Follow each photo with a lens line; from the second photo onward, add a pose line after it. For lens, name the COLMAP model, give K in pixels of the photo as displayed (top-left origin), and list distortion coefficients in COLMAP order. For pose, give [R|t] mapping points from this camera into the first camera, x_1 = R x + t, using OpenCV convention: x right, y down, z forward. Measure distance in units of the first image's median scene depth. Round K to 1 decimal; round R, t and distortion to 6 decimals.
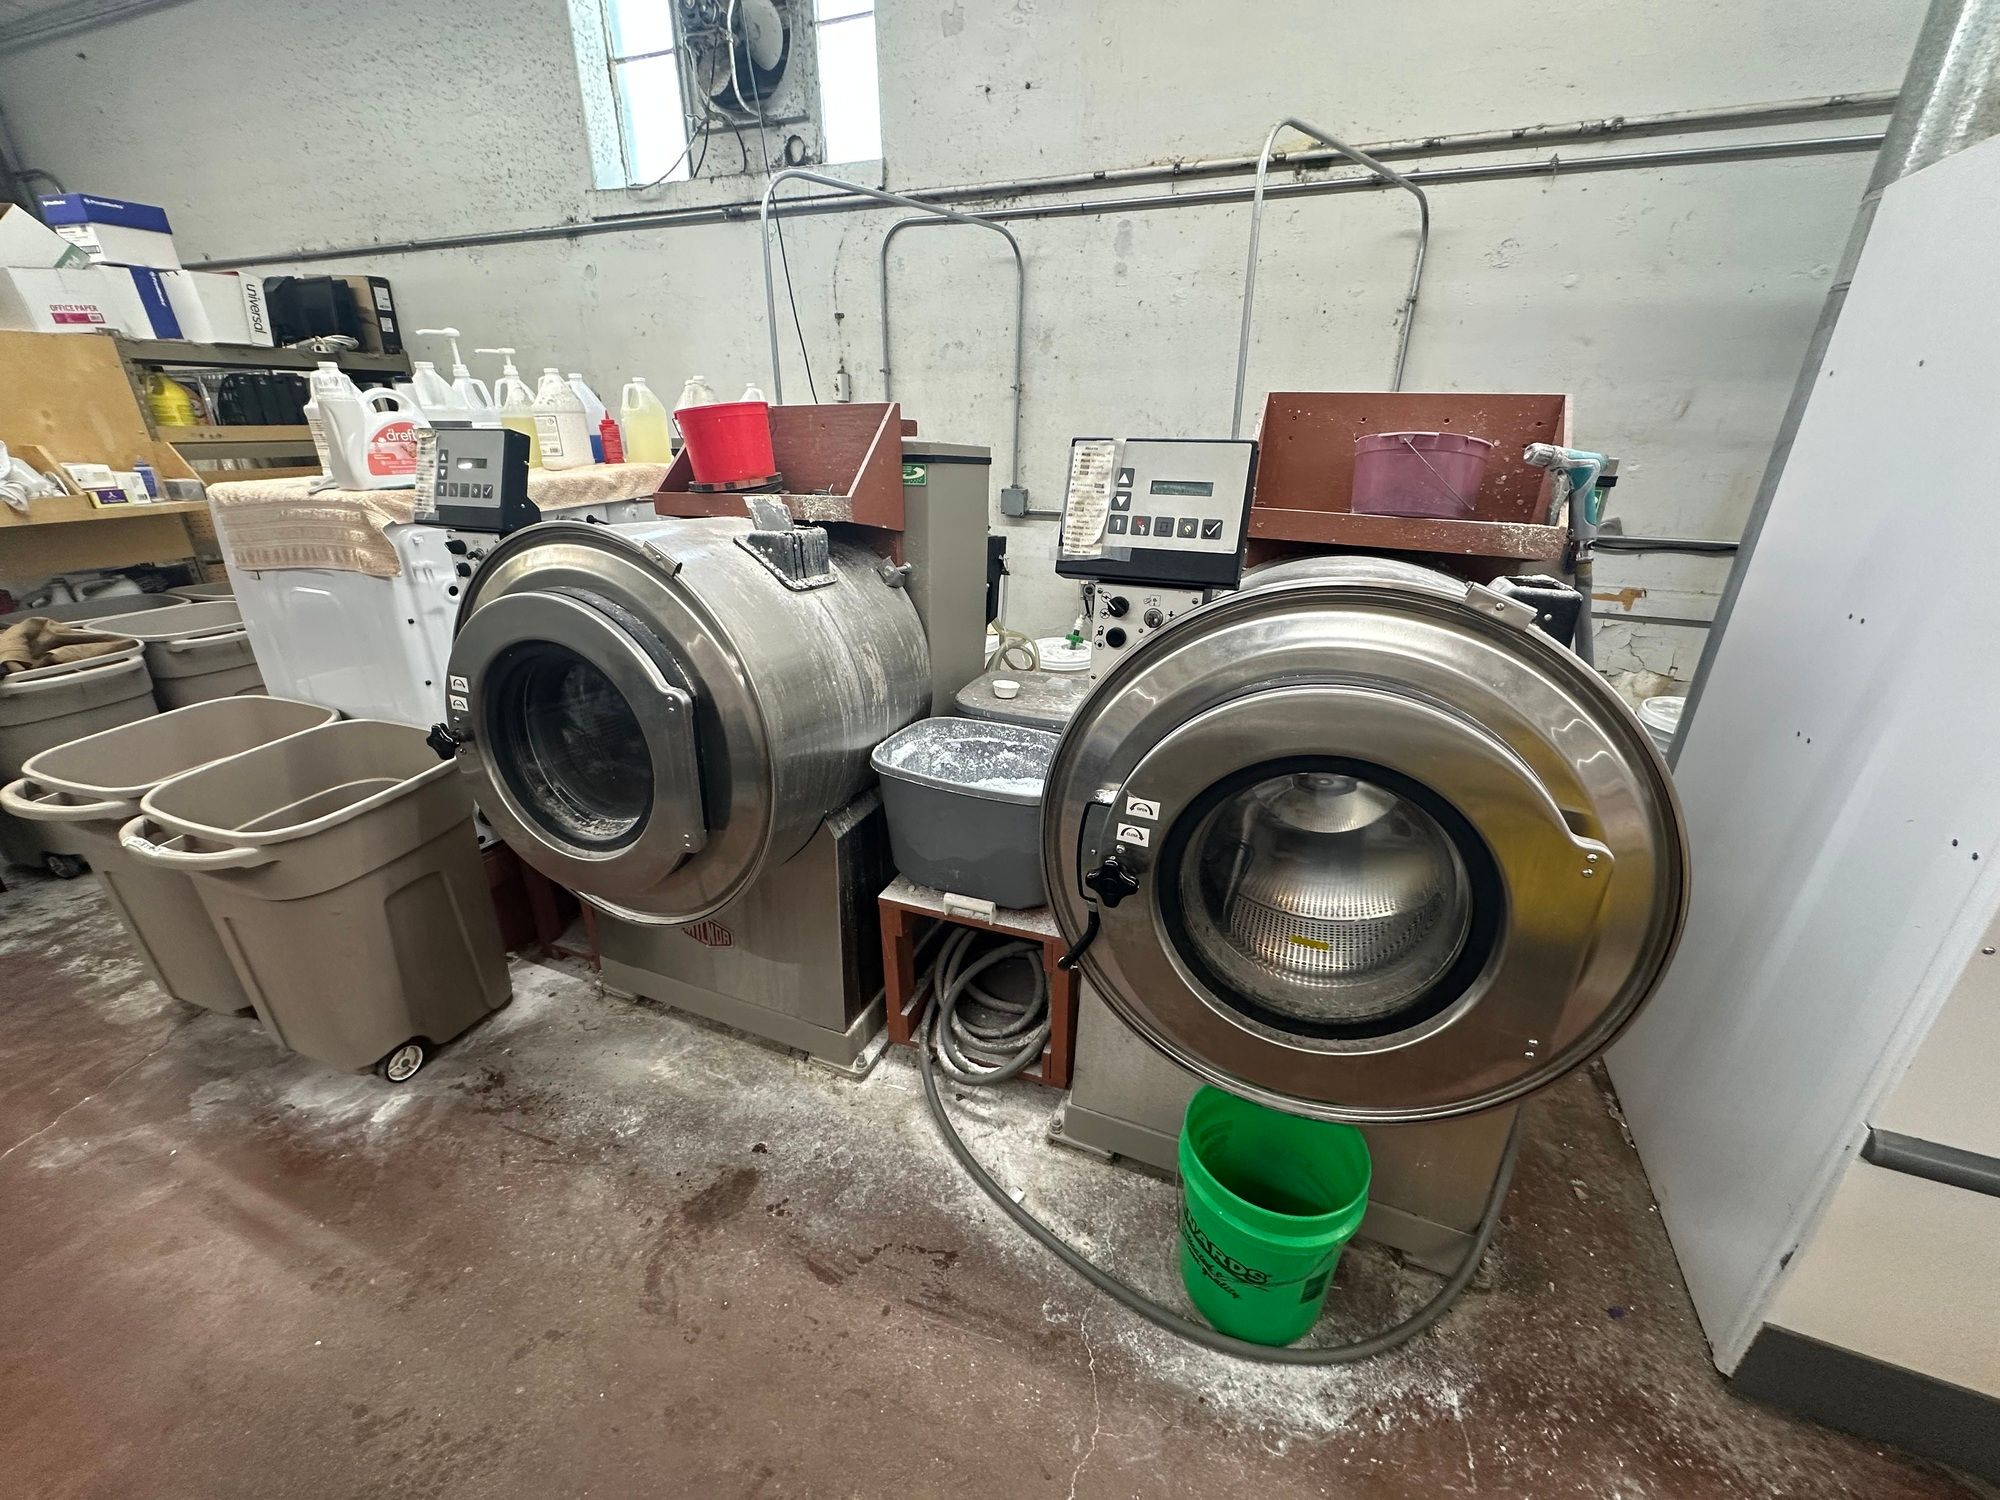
lens RADIAL K [[789.8, 0, 997.9], [0, 789.8, 753.9], [0, 0, 1]] dist [-0.001163, 0.000014]
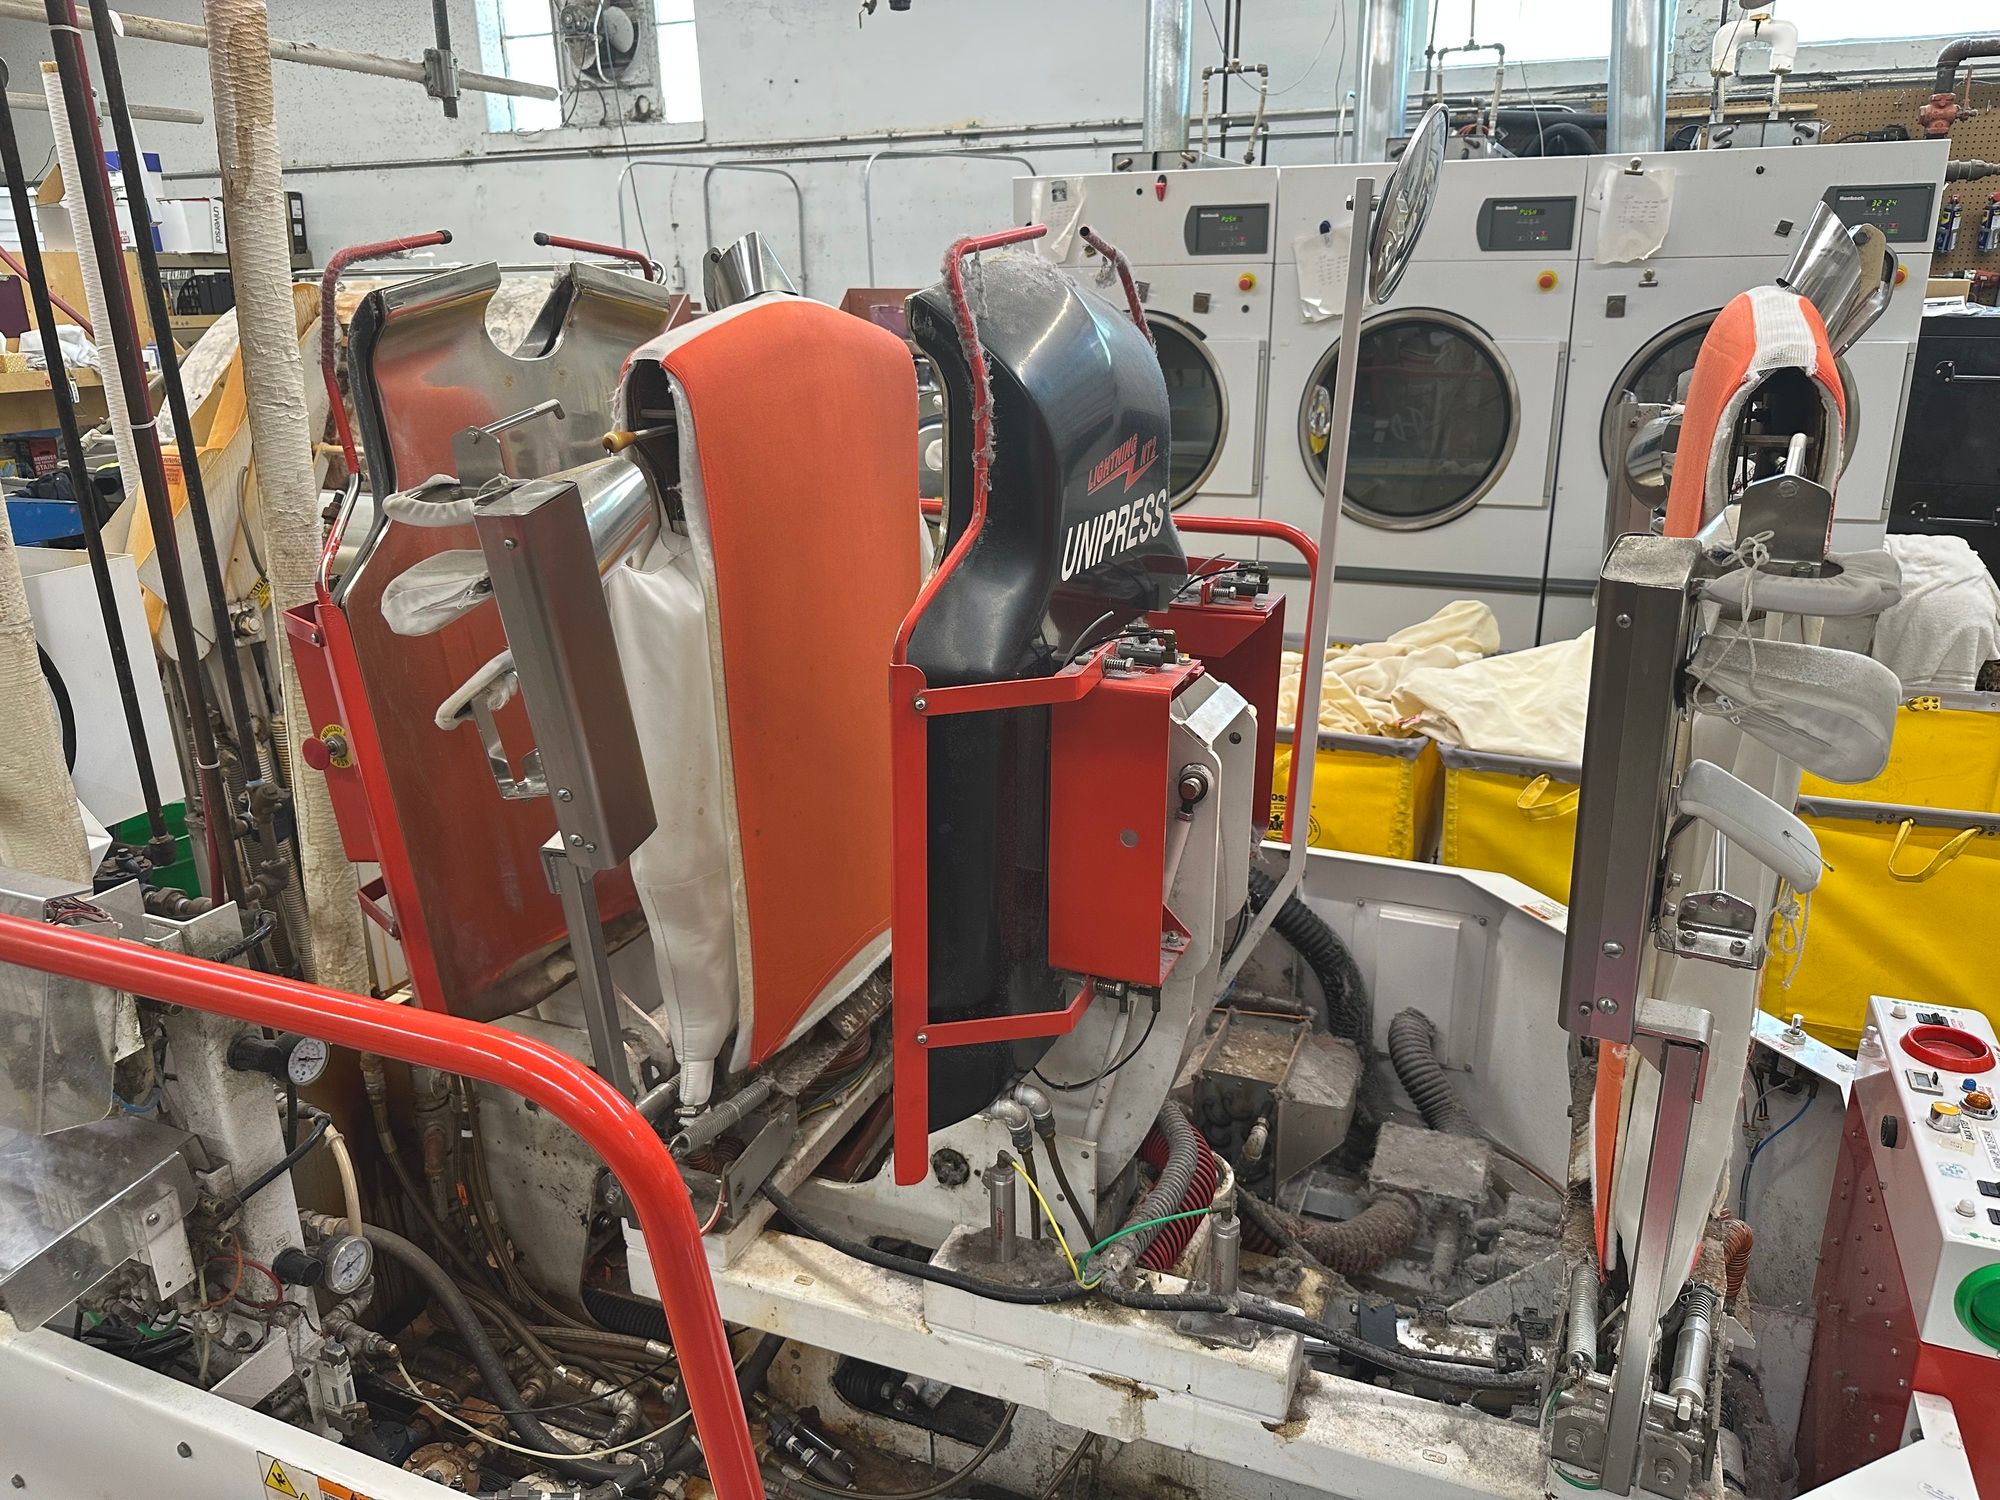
lens RADIAL K [[1434.2, 0, 1007.3], [0, 1434.2, 761.3], [0, 0, 1]] dist [0.000889, 0.000040]
pose [[0.999671, -0.014470, -0.021198, 0.413767], [0.012671, 0.996499, -0.082642, 0.573050], [0.022320, 0.082347, 0.996354, -1.373800]]
